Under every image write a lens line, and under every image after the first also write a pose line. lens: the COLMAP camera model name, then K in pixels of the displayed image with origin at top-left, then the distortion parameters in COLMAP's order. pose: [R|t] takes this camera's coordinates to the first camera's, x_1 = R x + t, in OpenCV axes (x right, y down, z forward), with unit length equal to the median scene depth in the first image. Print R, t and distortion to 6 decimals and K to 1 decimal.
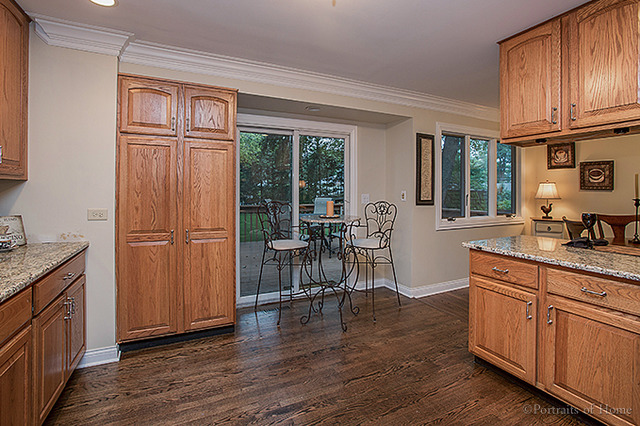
lens RADIAL K [[308.9, 0, 325.6], [0, 308.9, 190.9], [0, 0, 1]] dist [-0.004881, -0.000498]
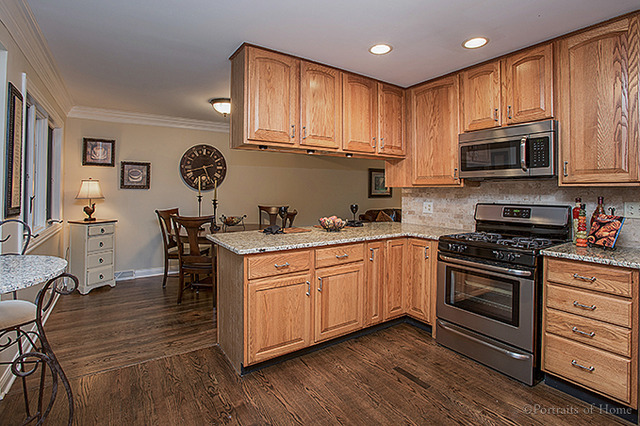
lens RADIAL K [[310.6, 0, 311.1], [0, 310.6, 188.4], [0, 0, 1]] dist [-0.041144, 0.000560]
pose [[-0.104944, -0.003793, 0.994471, -0.244008], [0.001455, 0.999991, 0.003968, -0.006948], [-0.994477, 0.001863, -0.104937, 0.480103]]
